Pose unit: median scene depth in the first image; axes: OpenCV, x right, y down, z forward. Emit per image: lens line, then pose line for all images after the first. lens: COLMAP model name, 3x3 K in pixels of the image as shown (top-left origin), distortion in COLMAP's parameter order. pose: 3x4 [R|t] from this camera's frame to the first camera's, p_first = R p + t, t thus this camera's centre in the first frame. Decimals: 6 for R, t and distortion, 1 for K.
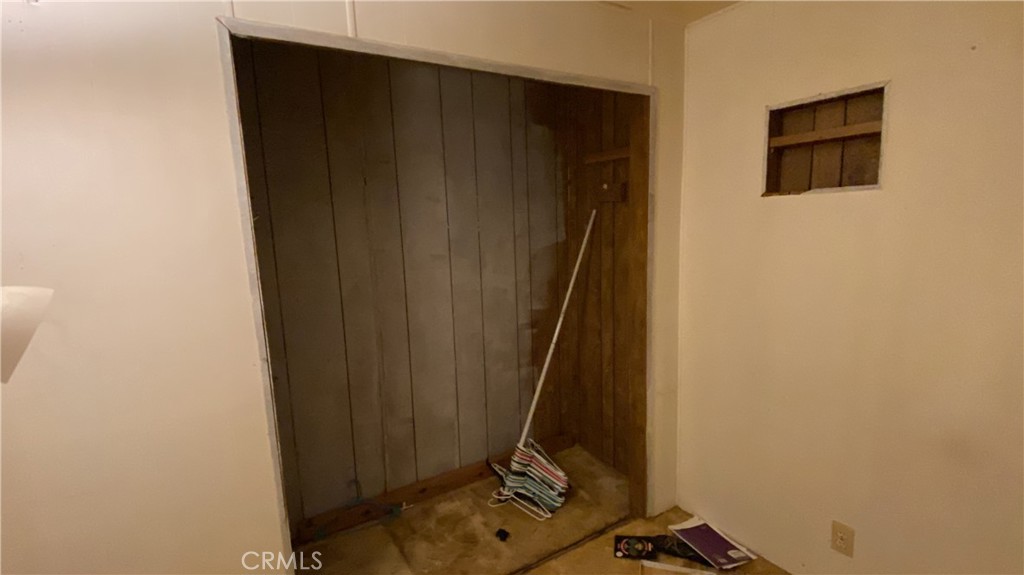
lens RADIAL K [[467.2, 0, 516.5], [0, 467.2, 290.4], [0, 0, 1]] dist [0.019758, -0.024573]
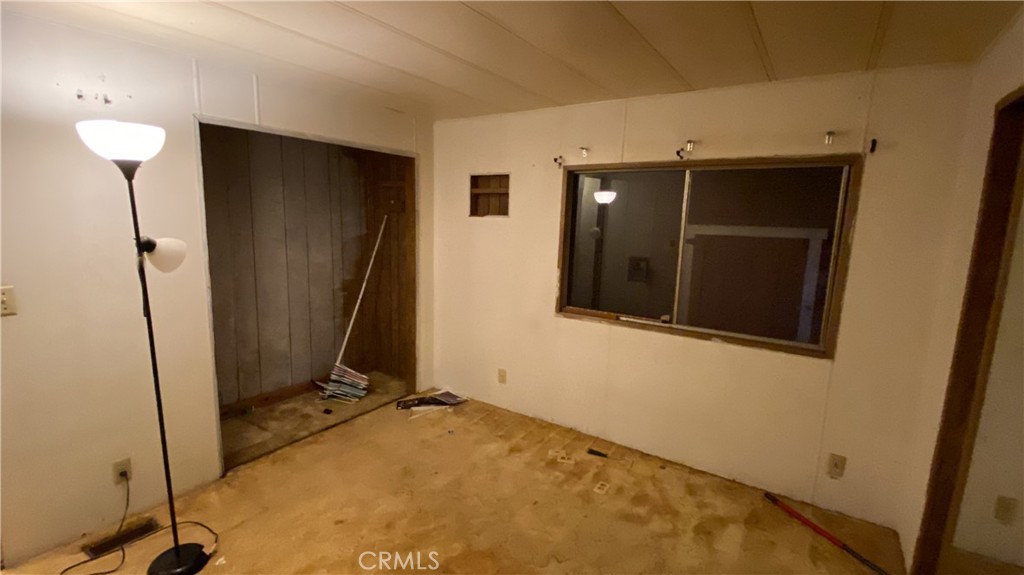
lens RADIAL K [[467.2, 0, 516.5], [0, 467.2, 290.4], [0, 0, 1]] dist [0.019758, -0.024573]
pose [[0.909720, -0.001906, 0.415217, -0.096216], [0.001833, 0.999998, 0.000574, 0.086868], [-0.415218, 0.000238, 0.909722, -0.670908]]
